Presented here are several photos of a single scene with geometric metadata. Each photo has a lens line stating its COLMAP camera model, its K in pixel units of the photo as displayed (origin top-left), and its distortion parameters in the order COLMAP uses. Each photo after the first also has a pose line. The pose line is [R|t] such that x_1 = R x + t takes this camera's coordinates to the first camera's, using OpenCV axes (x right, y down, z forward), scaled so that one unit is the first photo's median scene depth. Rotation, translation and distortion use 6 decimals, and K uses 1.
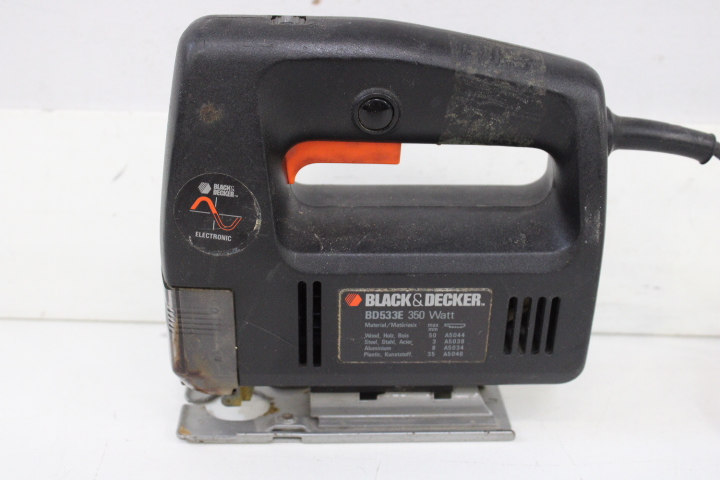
lens RADIAL K [[1018.6, 0, 360.0], [0, 1018.6, 240.0], [0, 0, 1]] dist [-0.071583, 0.128399]
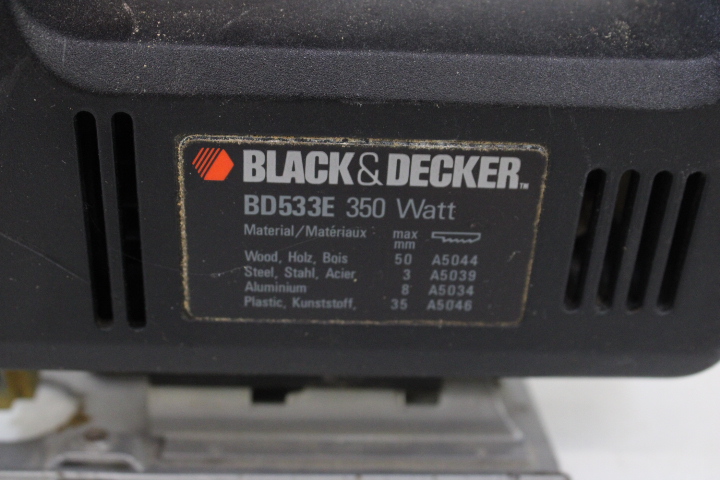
lens RADIAL K [[1018.6, 0, 360.0], [0, 1018.6, 240.0], [0, 0, 1]] dist [-0.071583, 0.128399]
pose [[0.999491, 0.022471, 0.022625, 0.044122], [-0.022630, 0.999721, 0.006779, 0.084887], [-0.022466, -0.007288, 0.999721, 0.583660]]
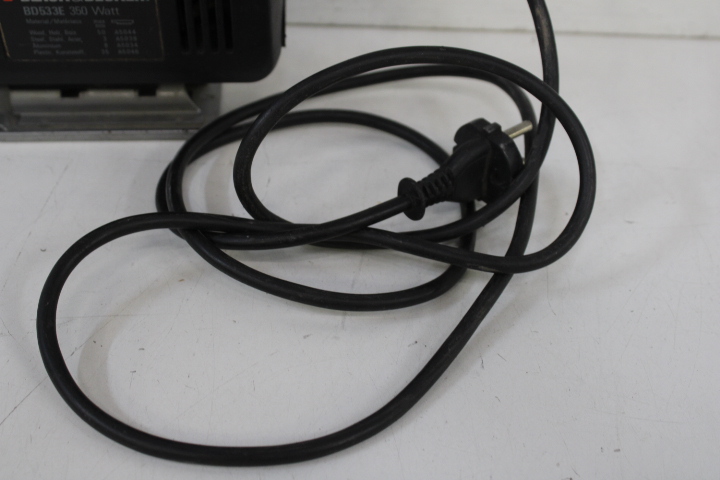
lens RADIAL K [[1018.6, 0, 360.0], [0, 1018.6, 240.0], [0, 0, 1]] dist [-0.071583, 0.128399]
pose [[0.999627, -0.001697, 0.027242, 0.293641], [-0.006824, 0.950823, 0.309661, -0.016848], [-0.026428, -0.309731, 0.950457, 0.033312]]
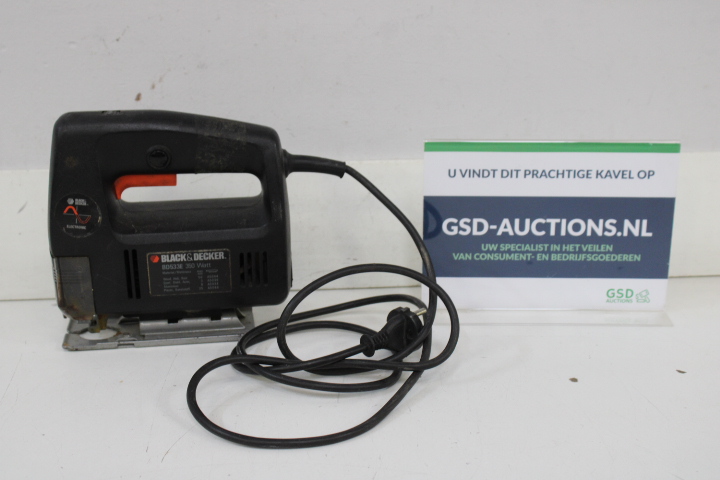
lens RADIAL K [[1018.6, 0, 360.0], [0, 1018.6, 240.0], [0, 0, 1]] dist [-0.071583, 0.128399]
pose [[0.993385, -0.054323, 0.101168, 0.180095], [0.061342, 0.995824, -0.067608, 0.172682], [-0.097073, 0.073366, 0.992569, -0.884283]]
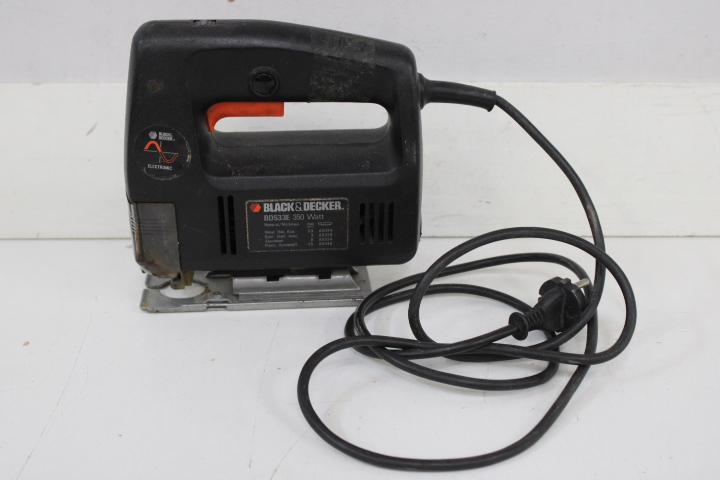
lens RADIAL K [[1018.6, 0, 360.0], [0, 1018.6, 240.0], [0, 0, 1]] dist [-0.071583, 0.128399]
pose [[0.998844, -0.029147, 0.038219, 0.088342], [0.027496, 0.998695, 0.043031, 0.045769], [-0.039423, -0.041931, 0.998342, -0.502144]]
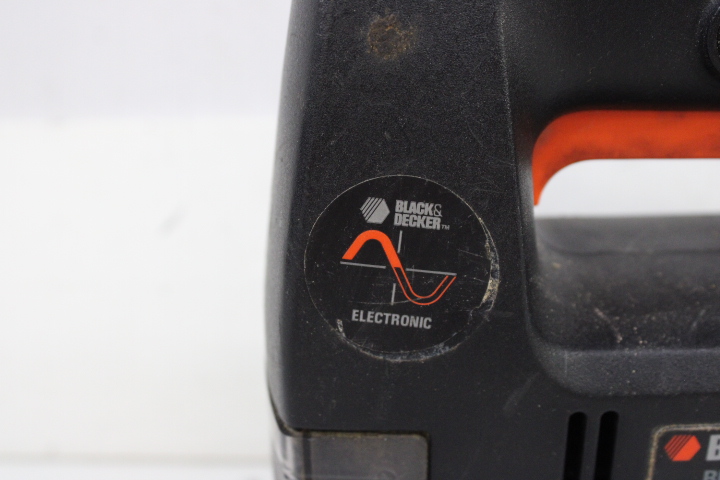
lens RADIAL K [[1018.6, 0, 360.0], [0, 1018.6, 240.0], [0, 0, 1]] dist [-0.071583, 0.128399]
pose [[0.998976, -0.025476, -0.037387, -0.134082], [0.022497, 0.996697, -0.078031, -0.003514], [0.039252, 0.077110, 0.996250, 0.523551]]
